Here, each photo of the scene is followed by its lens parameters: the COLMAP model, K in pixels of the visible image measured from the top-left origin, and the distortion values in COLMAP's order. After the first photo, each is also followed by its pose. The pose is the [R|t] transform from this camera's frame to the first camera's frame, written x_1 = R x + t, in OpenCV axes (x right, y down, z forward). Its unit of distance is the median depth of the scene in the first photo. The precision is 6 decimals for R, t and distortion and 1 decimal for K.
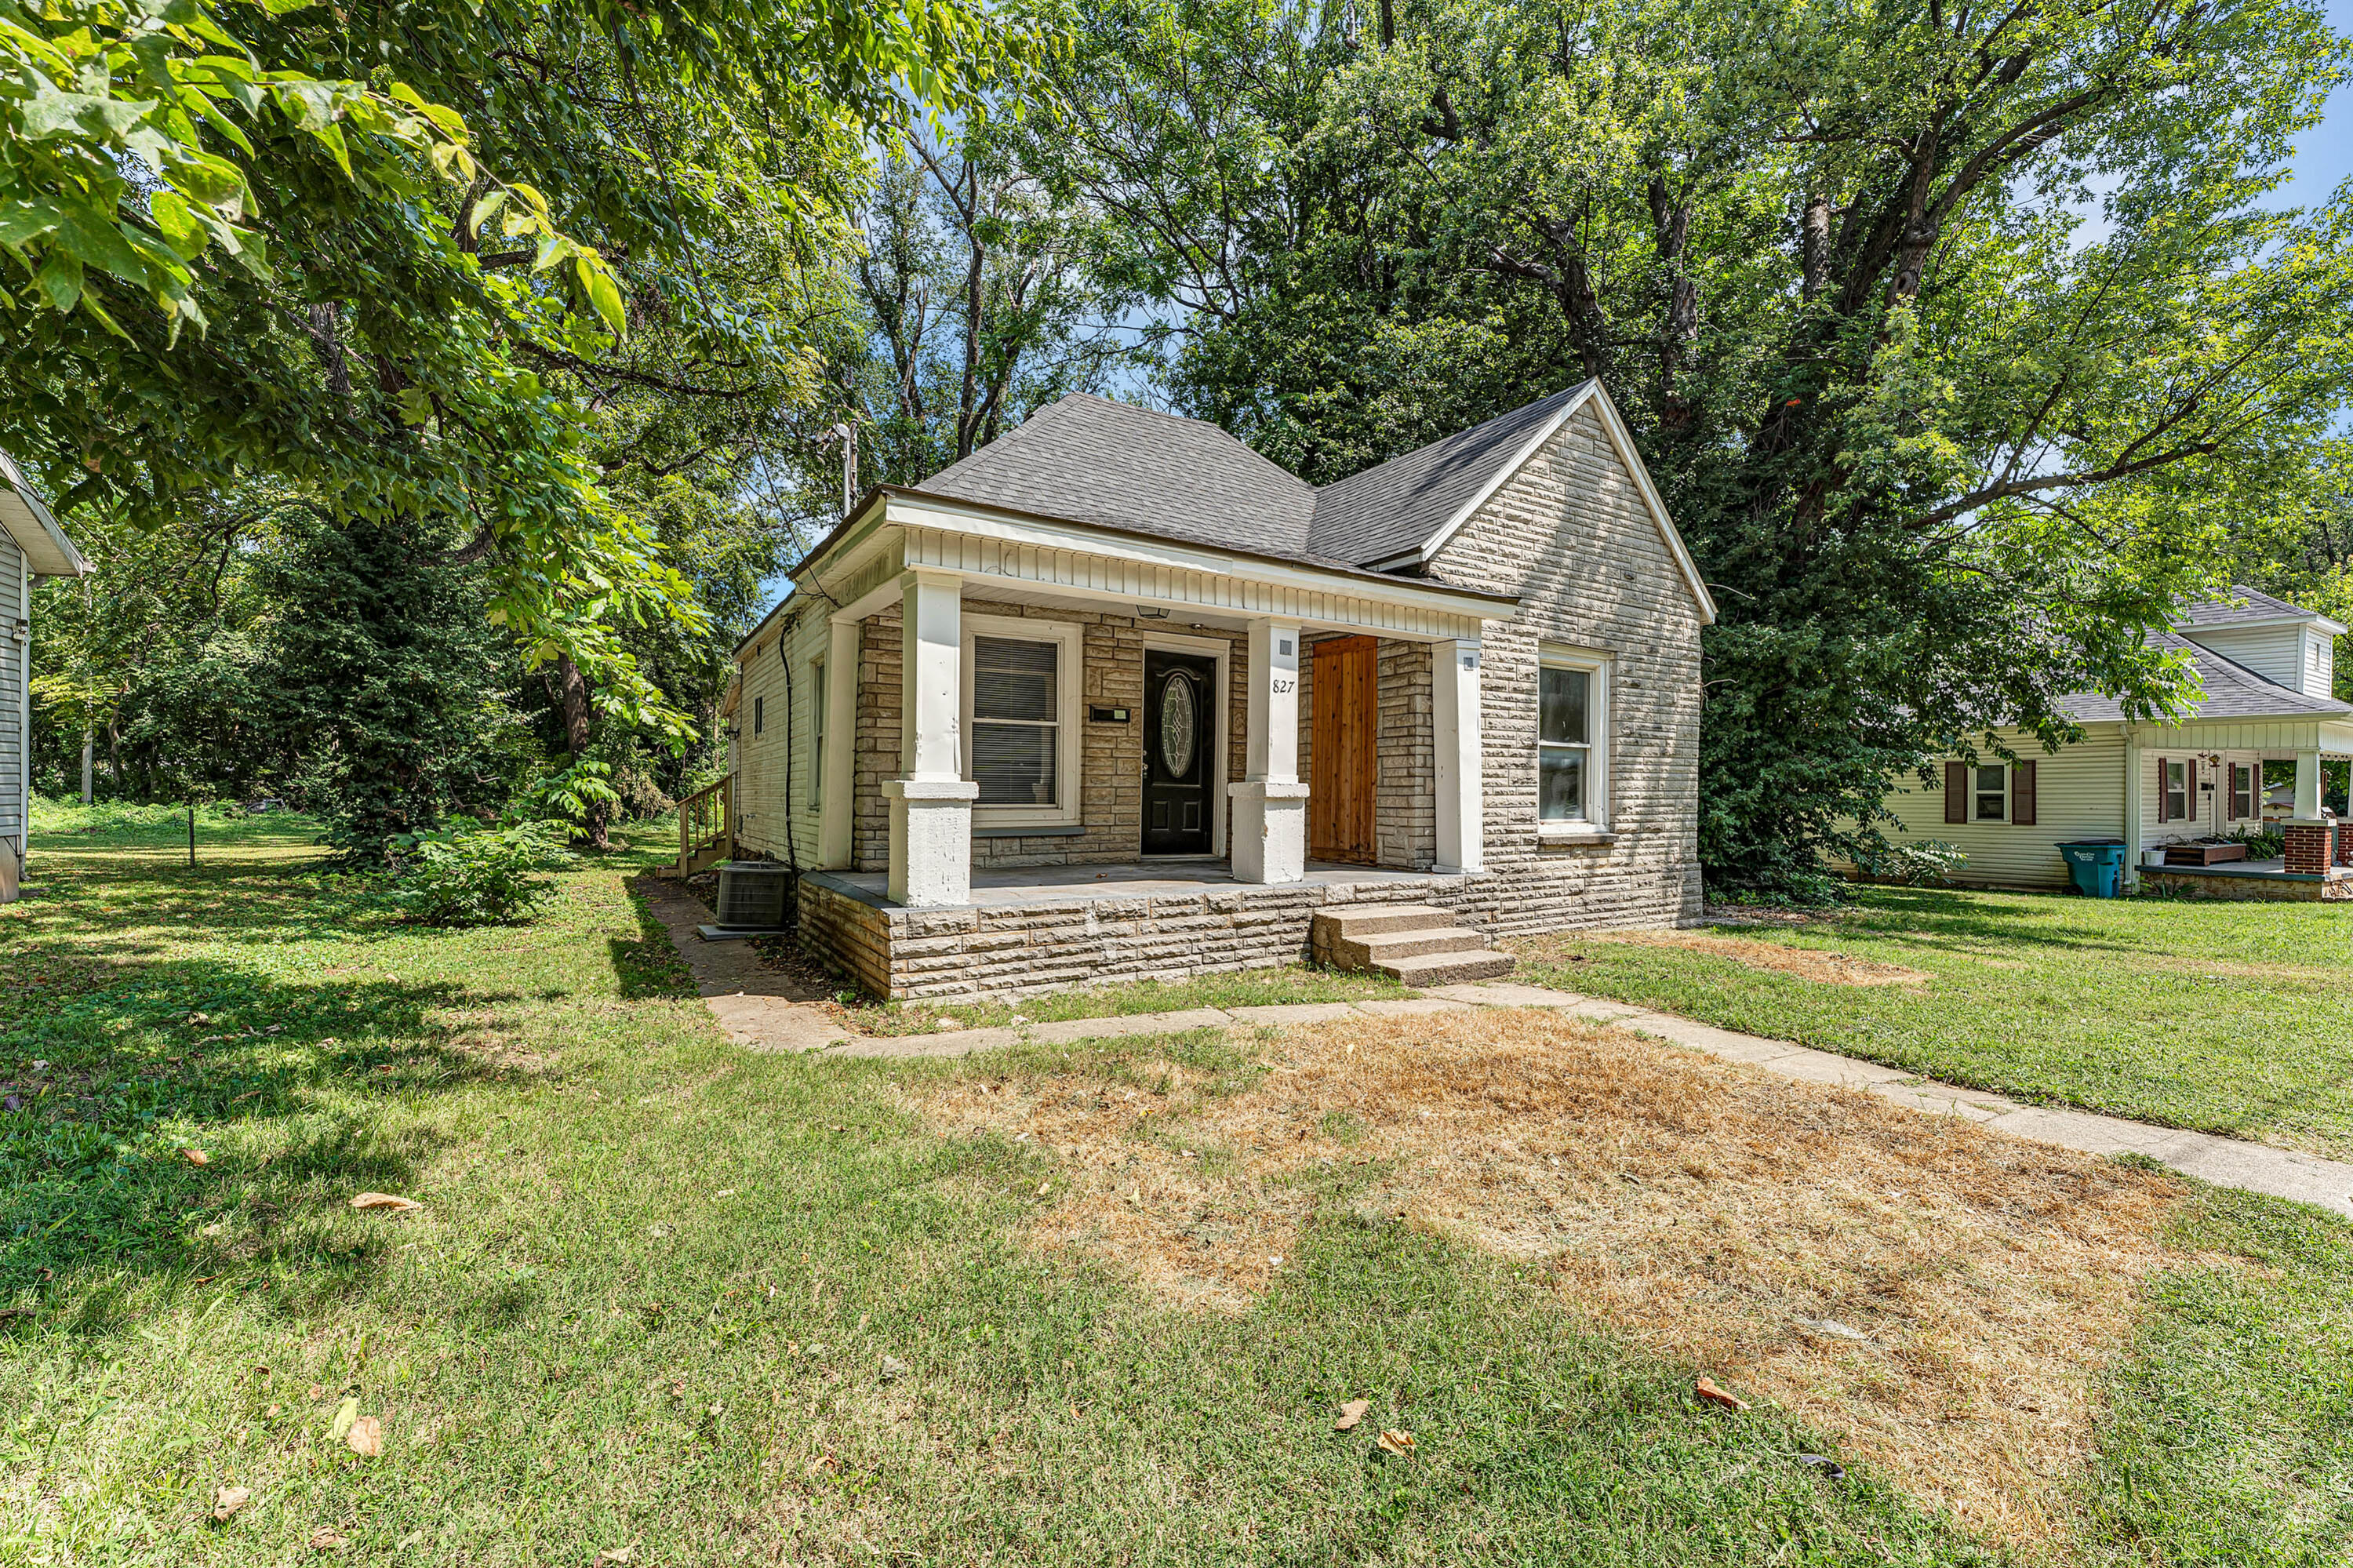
lens RADIAL K [[946.1, 0, 1176.5], [0, 946.1, 784.0], [0, 0, 1]] dist [0.000810, 0.000079]
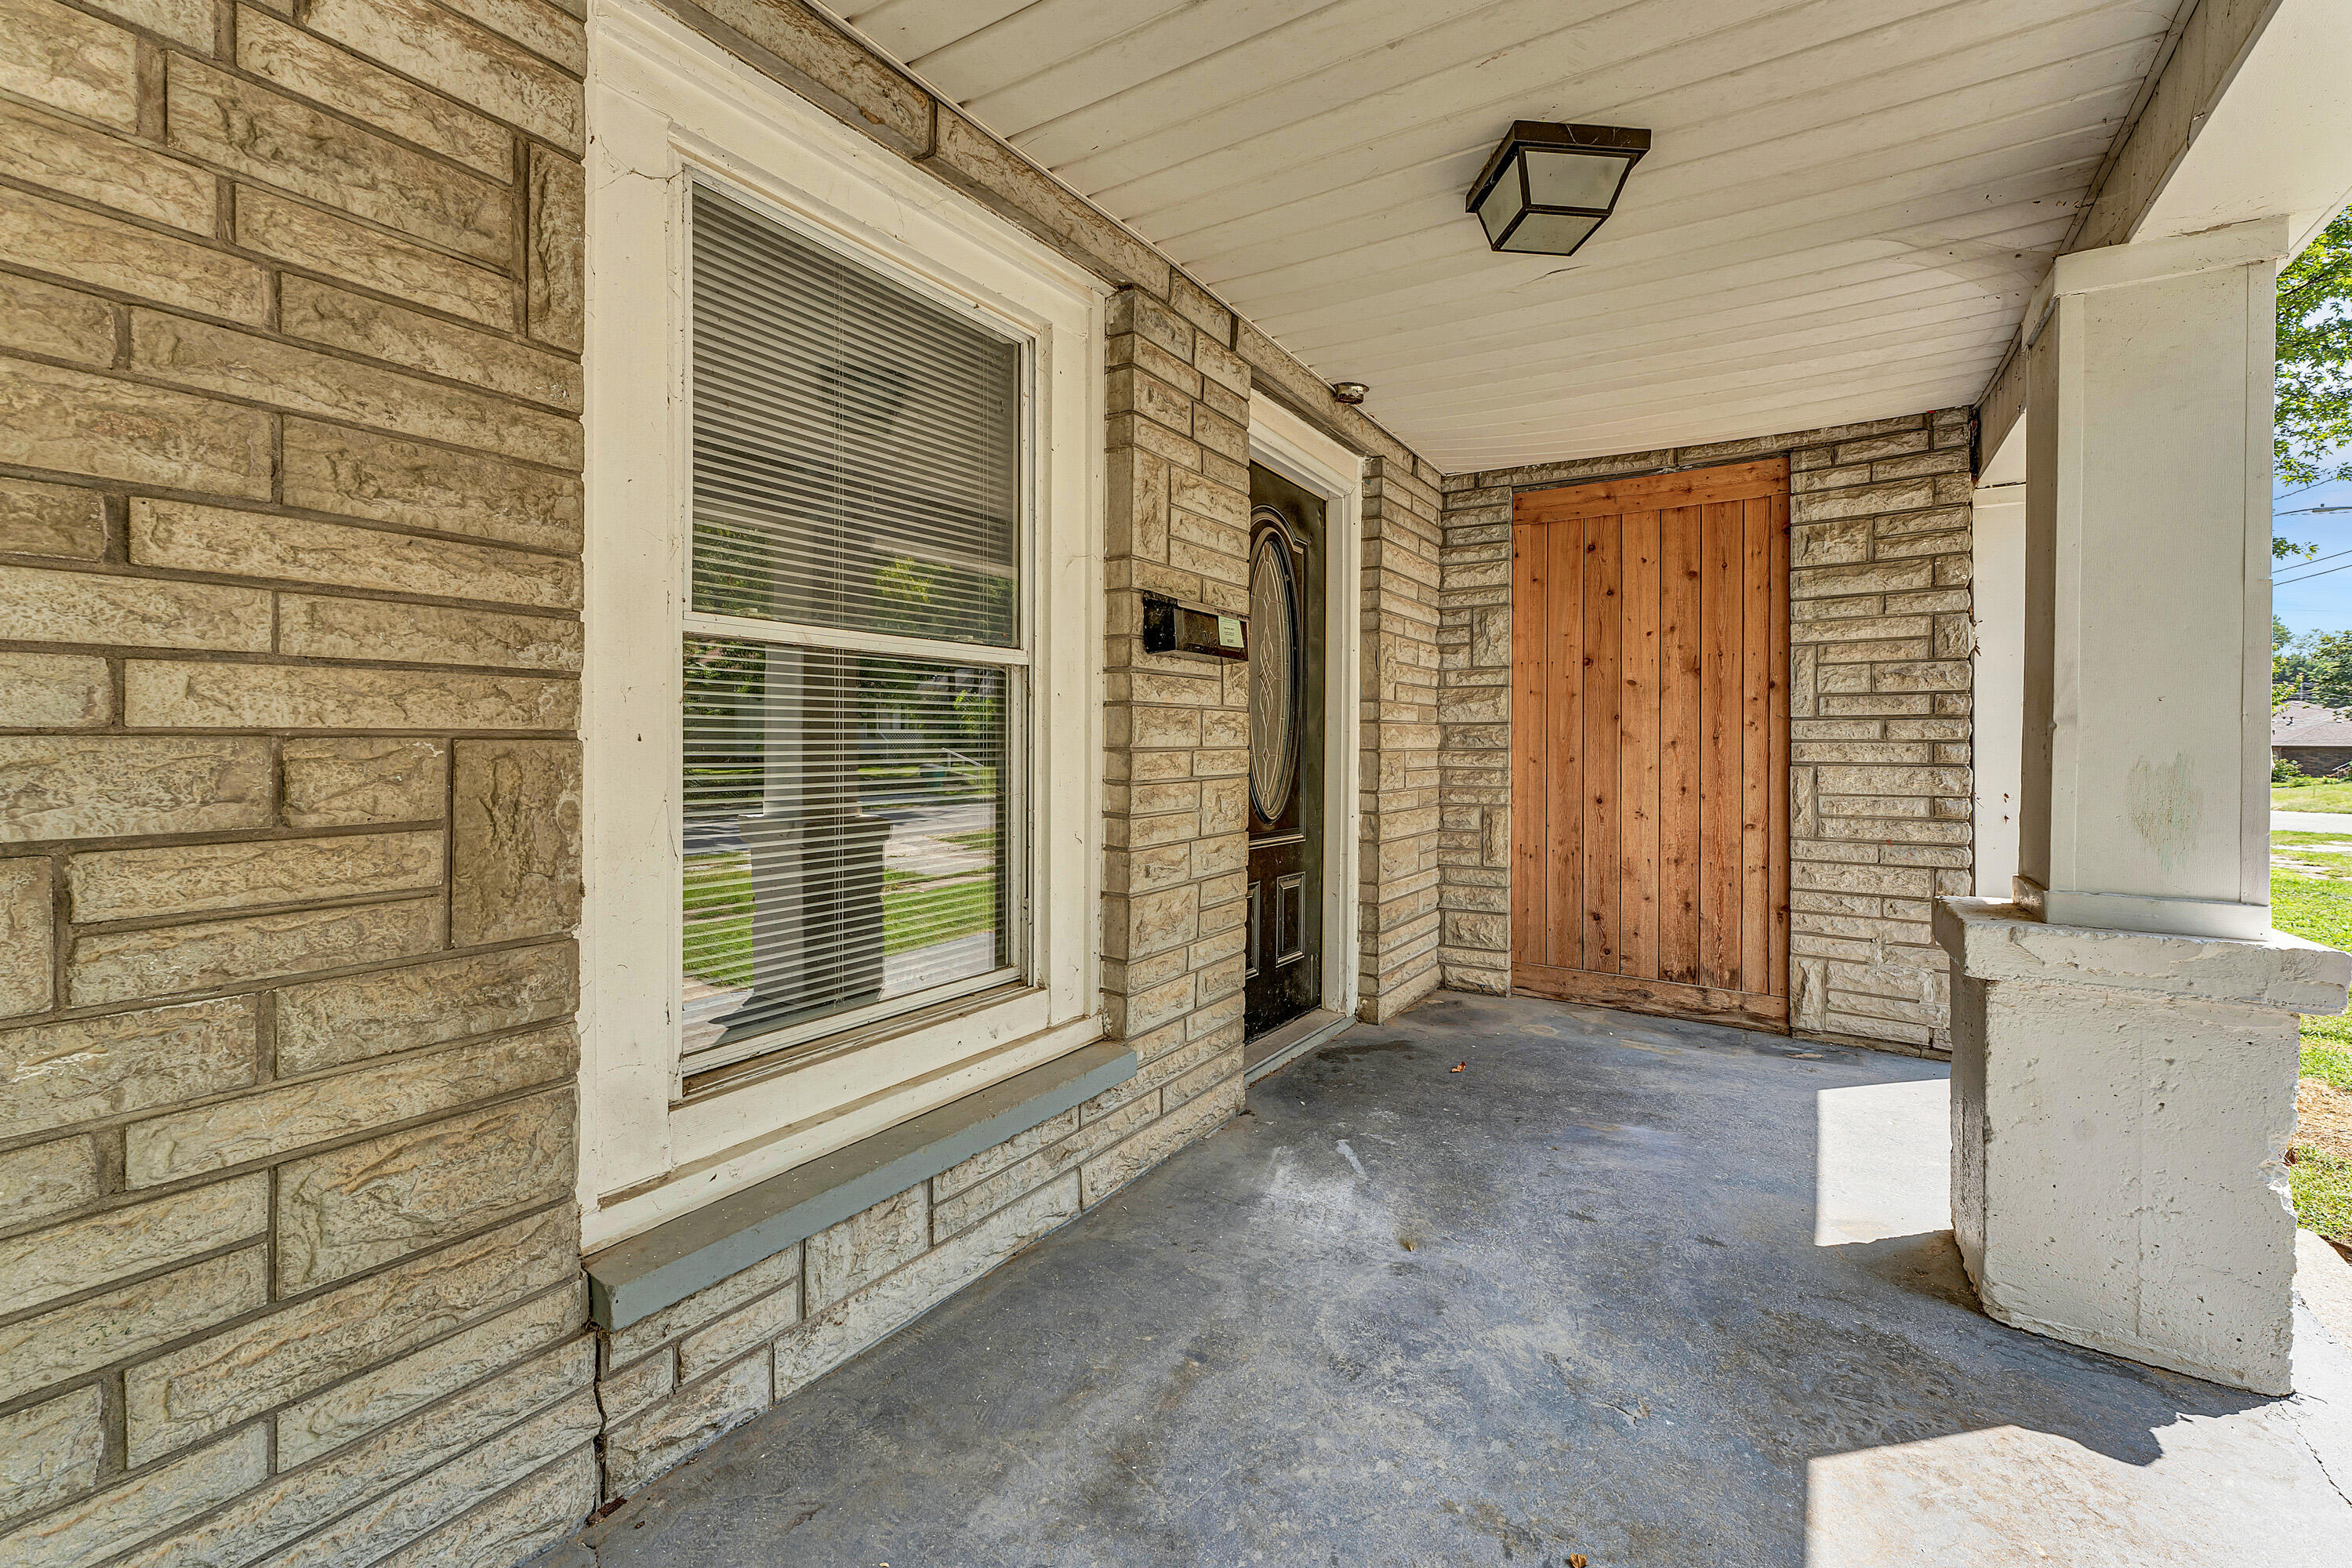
lens RADIAL K [[945.6, 0, 1176.0], [0, 945.6, 784.0], [0, 0, 1]] dist [0.000810, 0.000079]
pose [[0.888372, -0.025455, 0.458417, -0.212171], [0.005504, 0.998981, 0.044805, -0.040377], [-0.459091, -0.037280, 0.887607, 0.757919]]
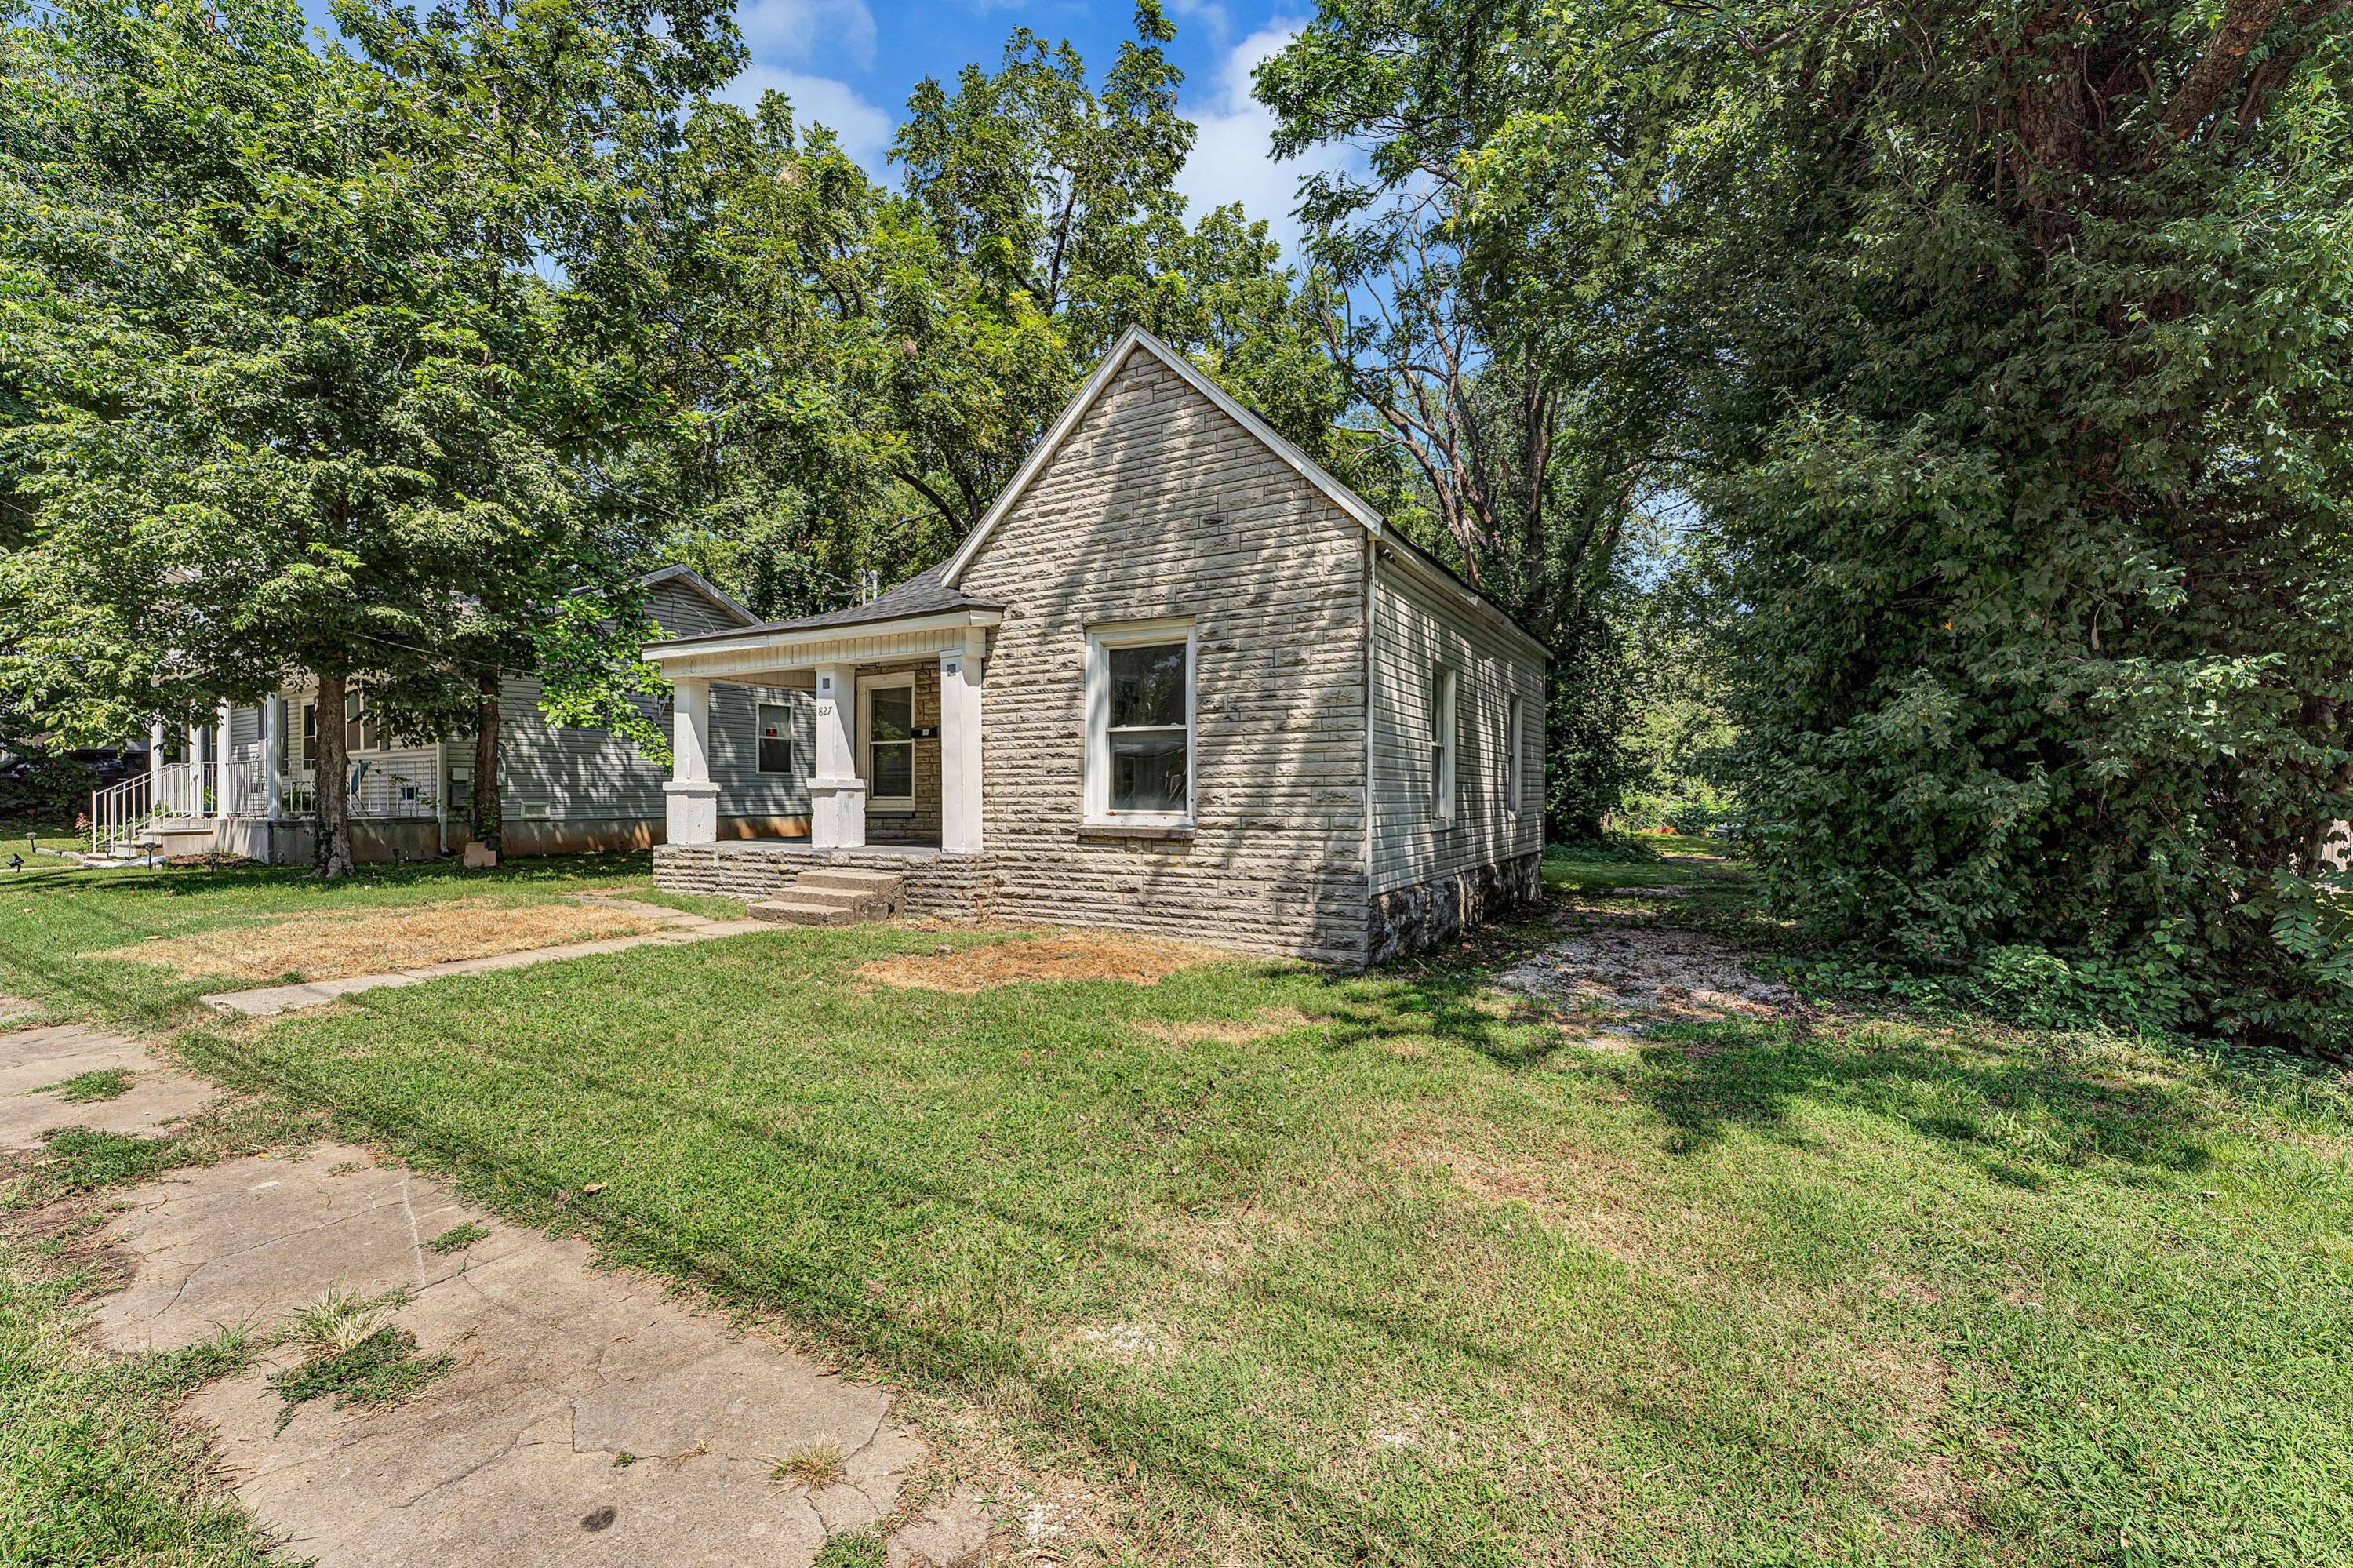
lens RADIAL K [[969.8, 0, 1176.5], [0, 969.8, 784.0], [0, 0, 1]] dist [0.000528, 0.000101]
pose [[0.471939, -0.018701, -0.881433, 1.405121], [0.010202, 0.999824, -0.015750, 0.030149], [0.881572, -0.001559, 0.472046, 0.658947]]
